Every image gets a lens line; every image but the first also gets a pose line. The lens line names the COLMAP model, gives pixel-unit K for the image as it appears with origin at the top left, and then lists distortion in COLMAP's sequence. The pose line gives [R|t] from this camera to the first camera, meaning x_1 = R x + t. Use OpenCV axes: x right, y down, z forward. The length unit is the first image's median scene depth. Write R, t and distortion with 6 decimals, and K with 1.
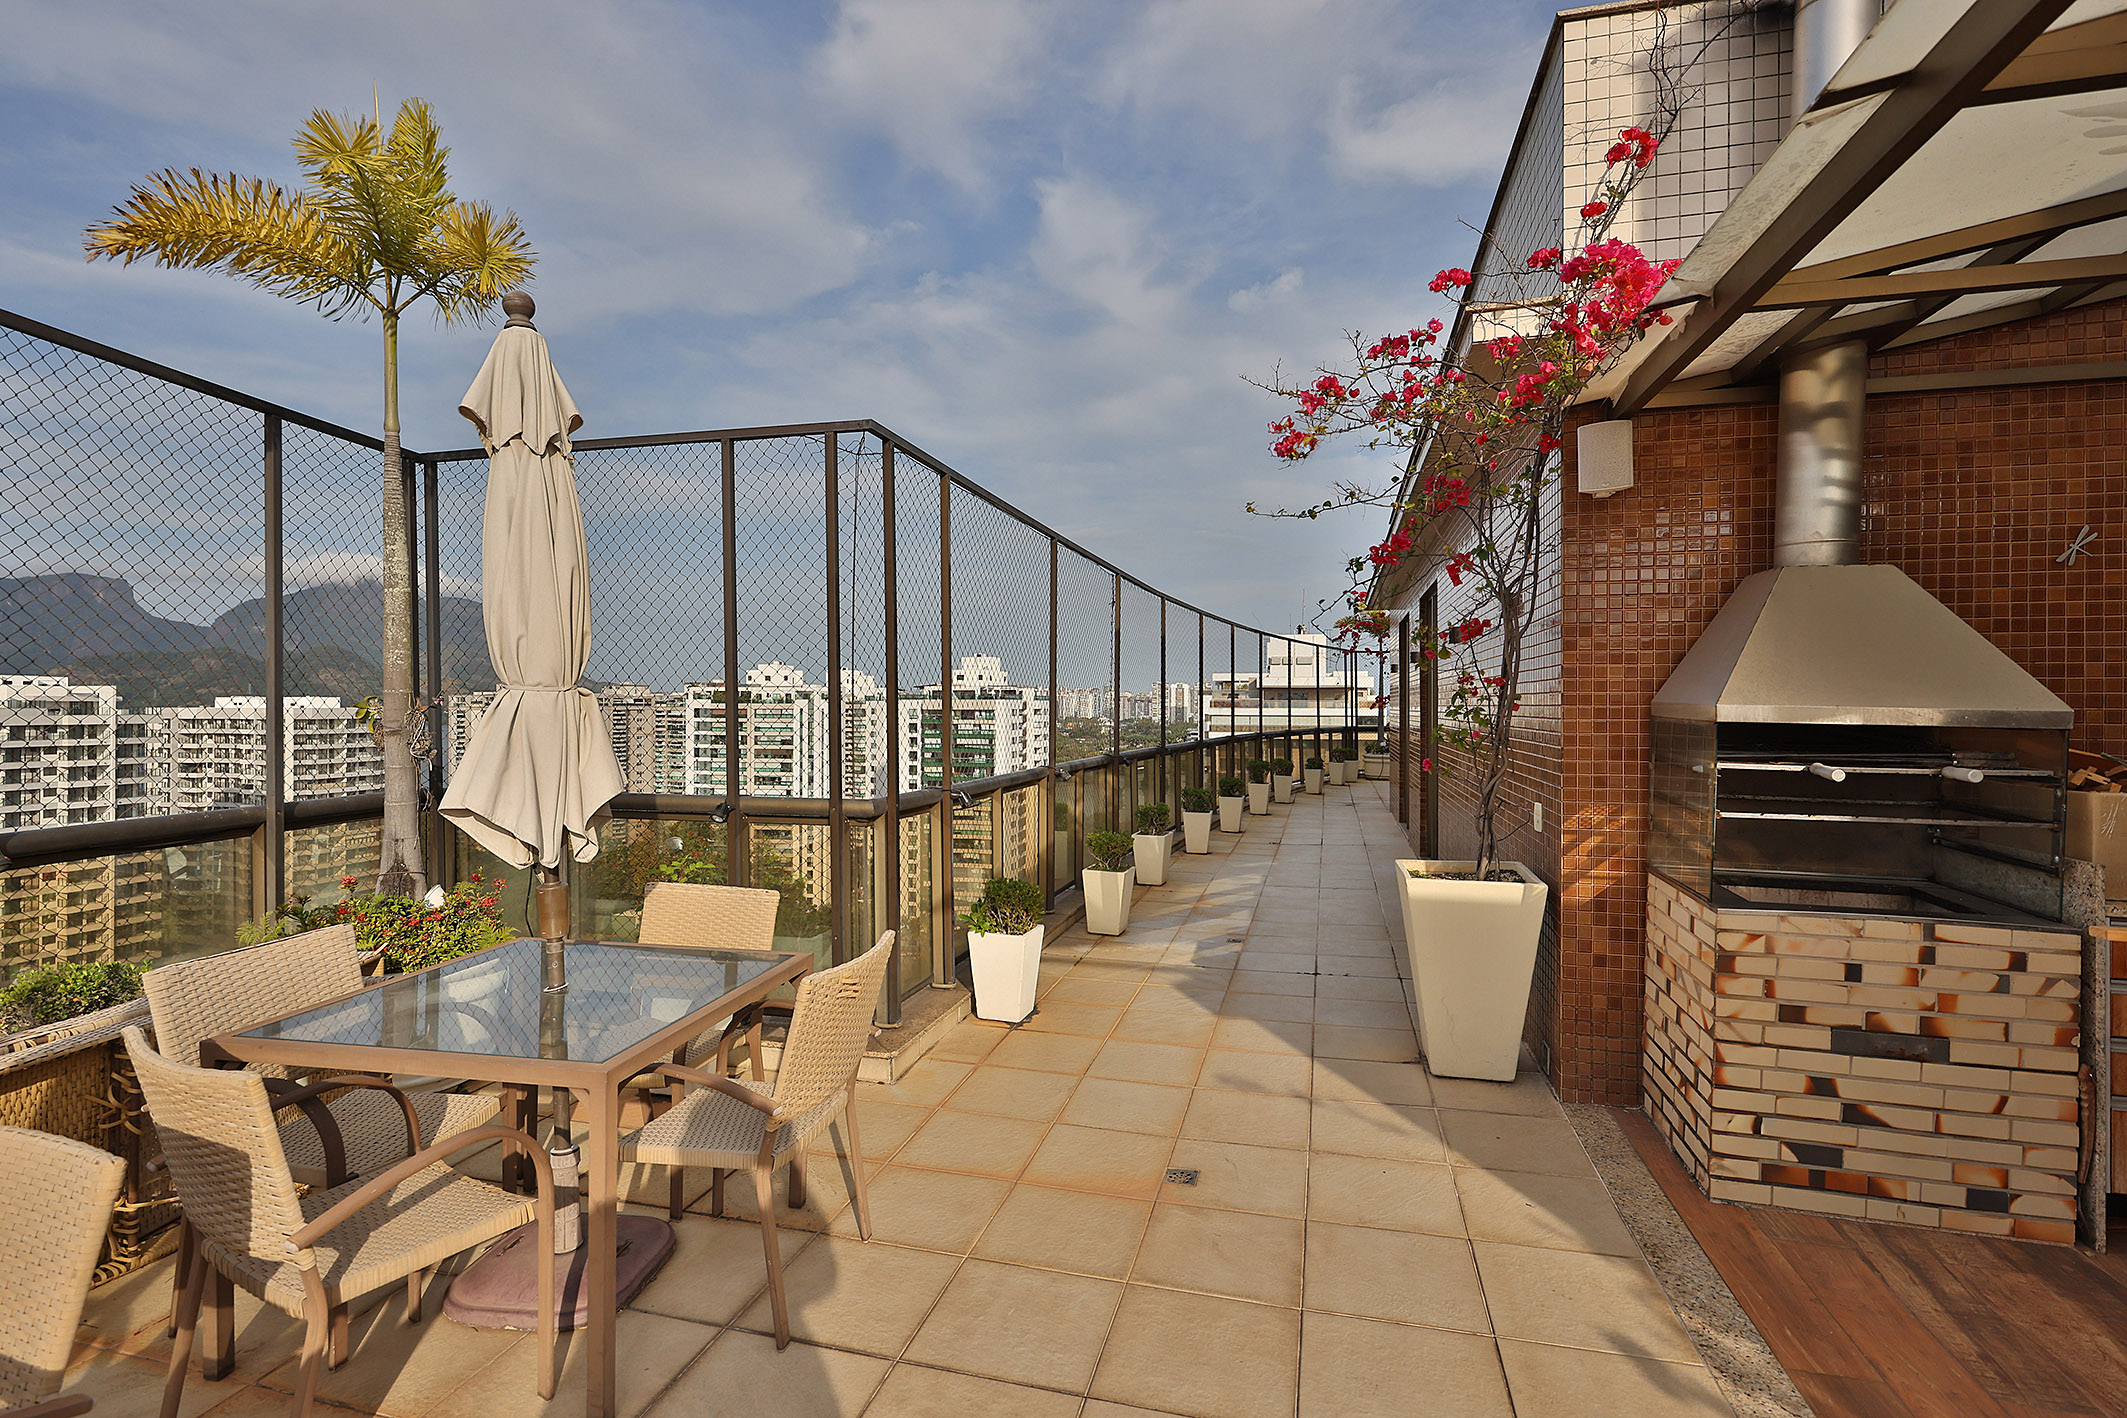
lens RADIAL K [[981.5, 0, 1063.8], [0, 981.5, 702.0], [0, 0, 1]] dist [0.003589, 0.000028]
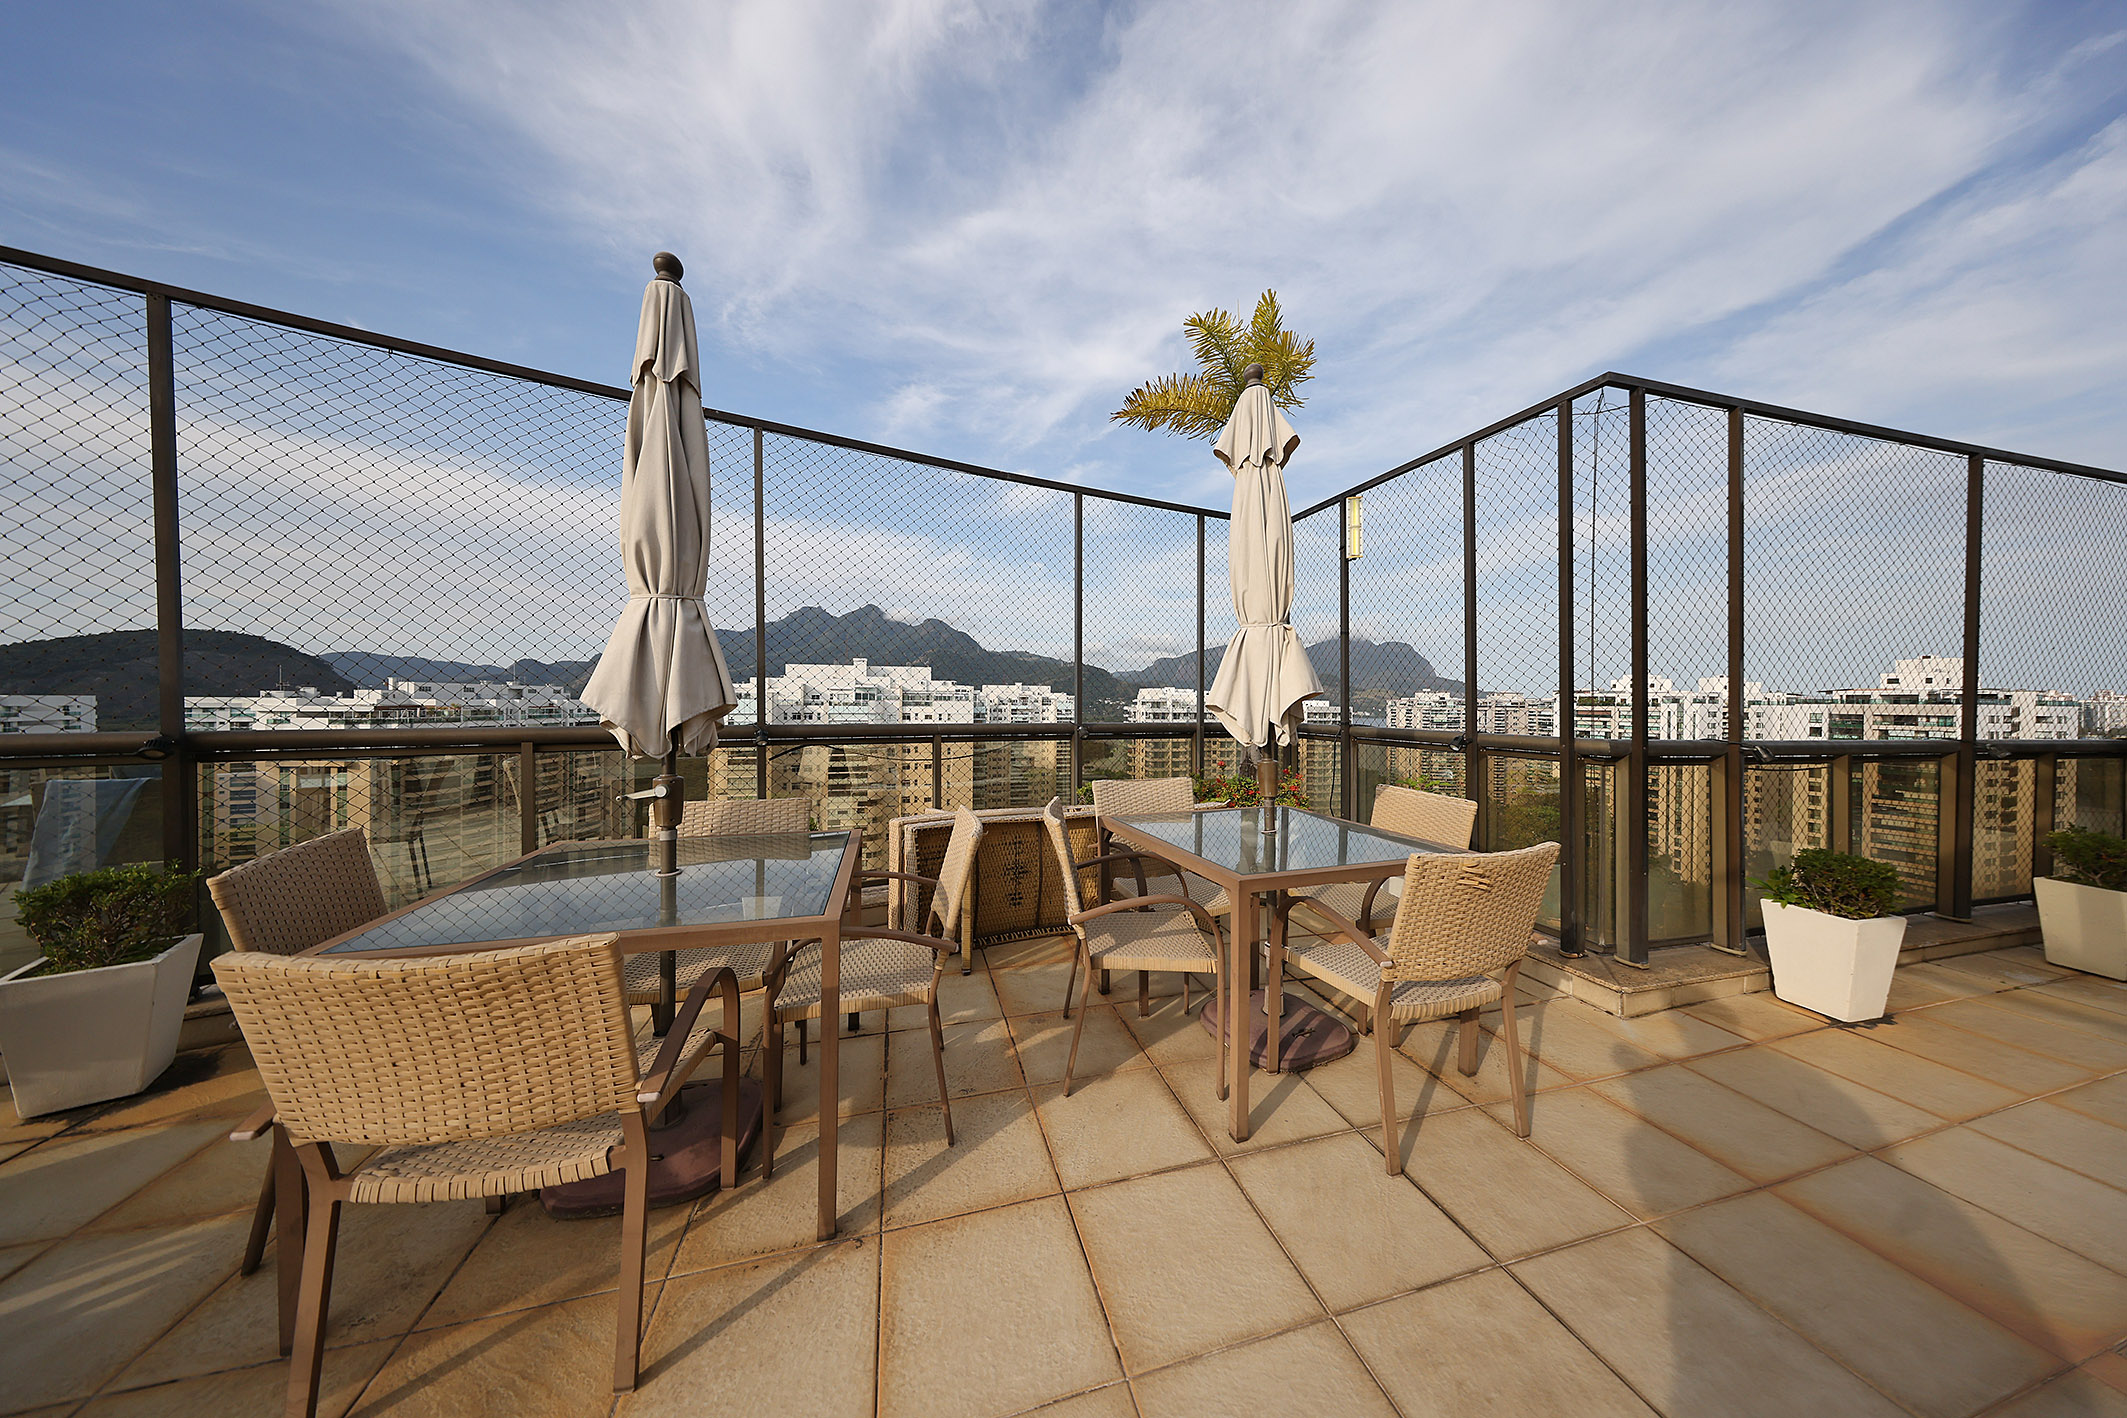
lens RADIAL K [[614.1, 0, 1072.1], [0, 614.1, 704.8], [0, 0, 1]] dist [0.000770, 0.000106]
pose [[0.510972, 0.007234, -0.859567, 0.064039], [-0.007244, 0.999965, 0.004109, 0.055853], [0.859567, 0.004127, 0.511007, 0.155946]]
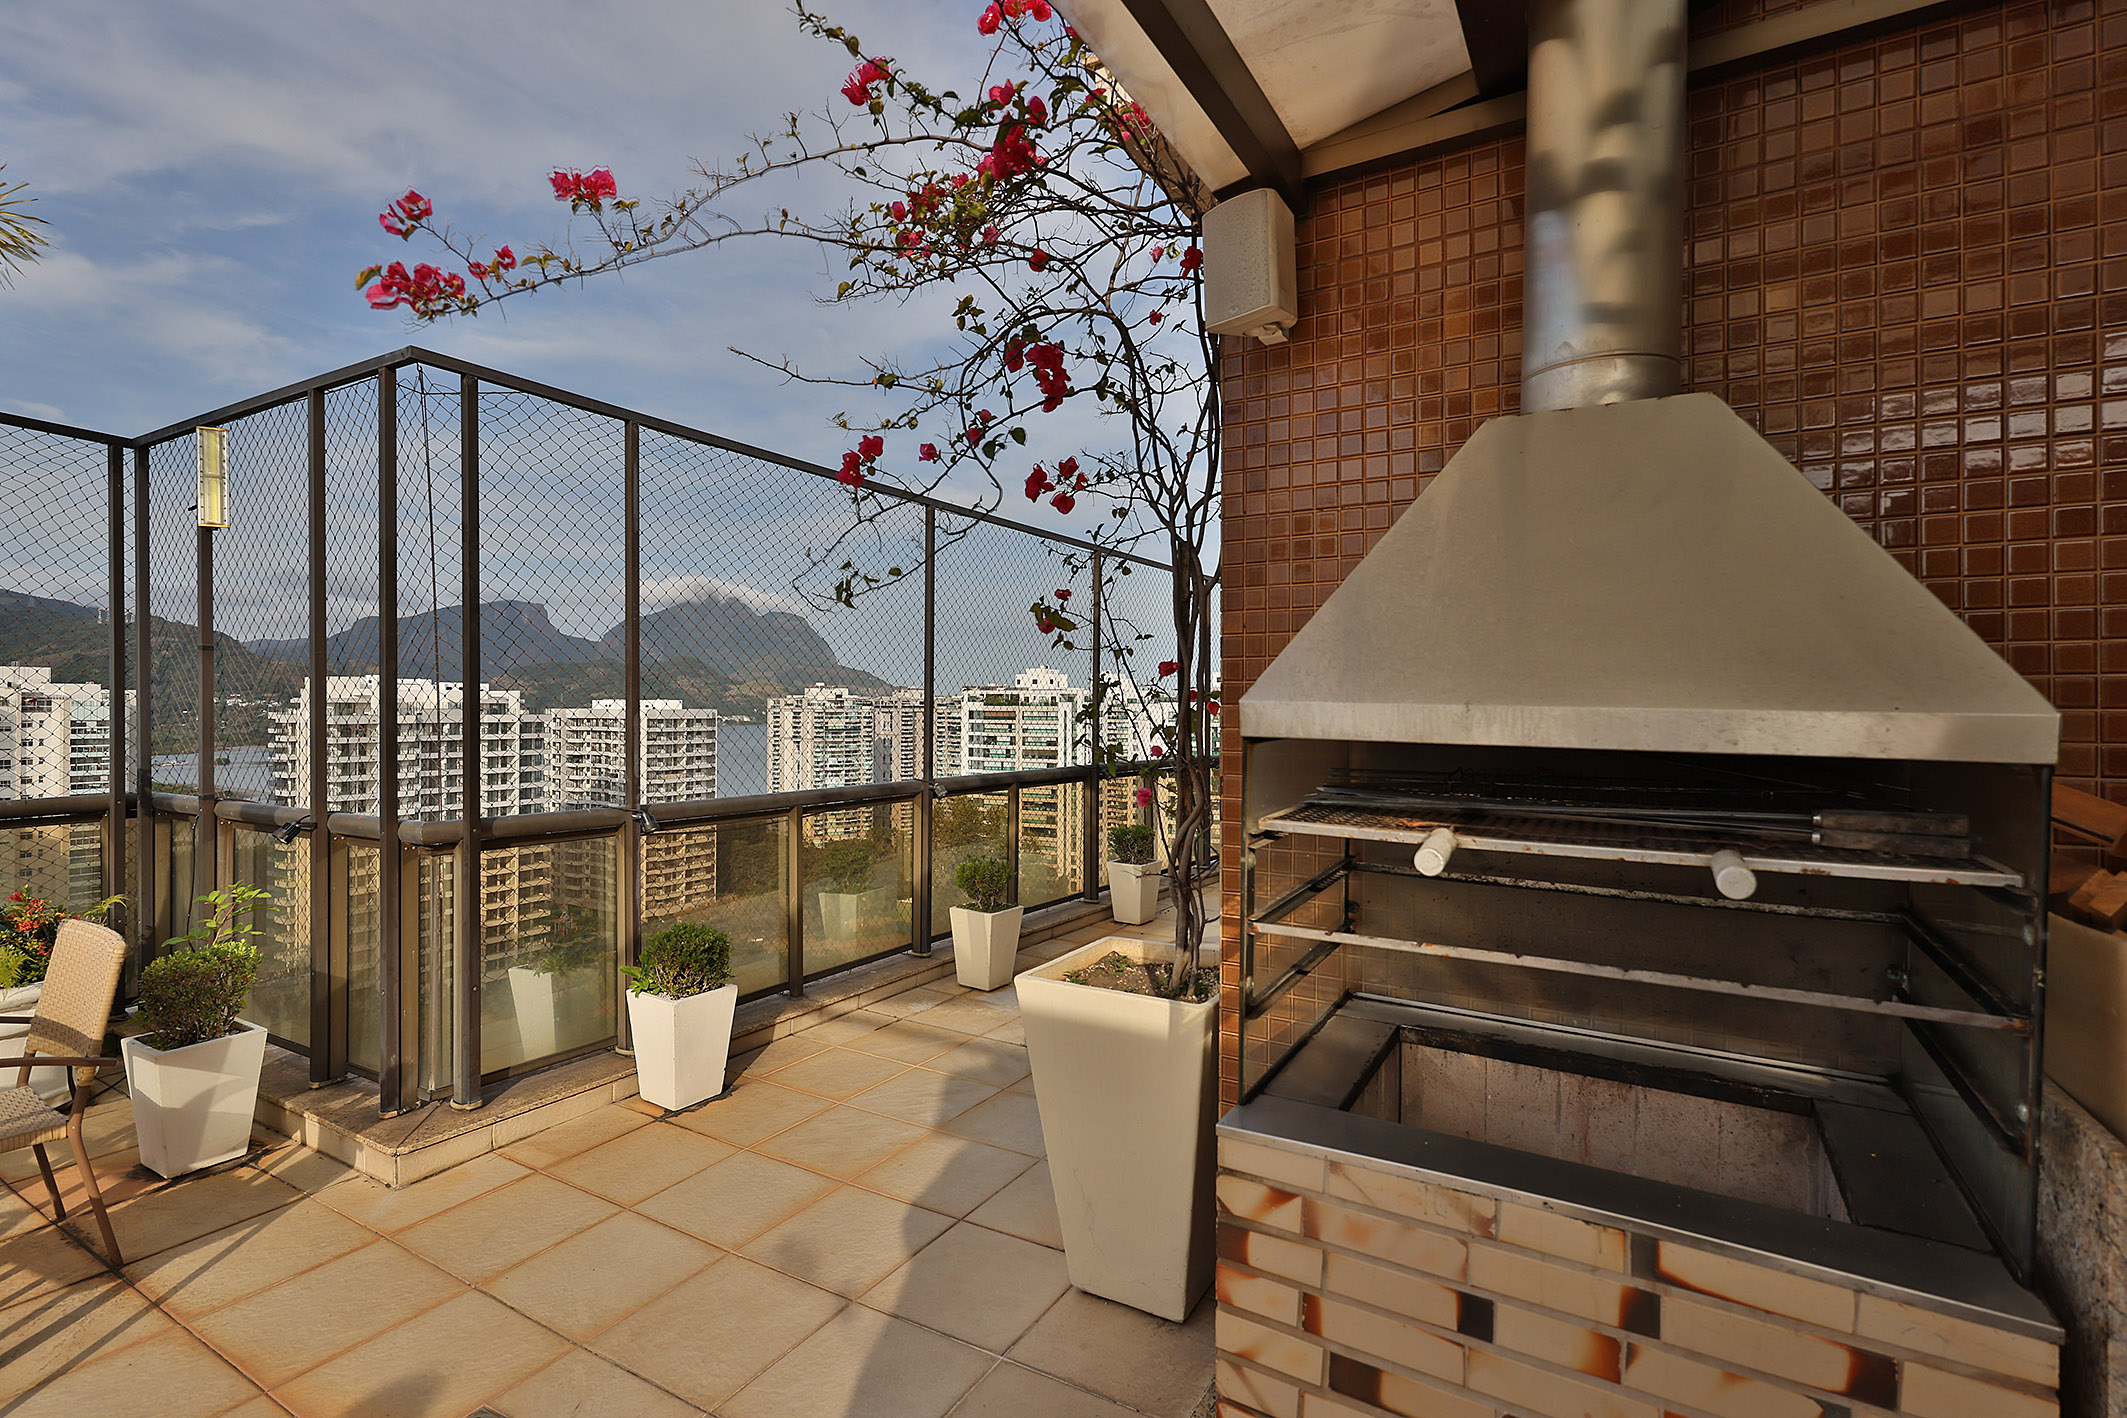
lens RADIAL K [[981.5, 0, 1063.8], [0, 981.5, 702.0], [0, 0, 1]] dist [0.003589, 0.000028]
pose [[0.962593, 0.000461, -0.270951, 0.452099], [-0.001253, 0.999995, -0.002749, 0.002716], [0.270948, 0.002986, 0.962589, 0.322372]]
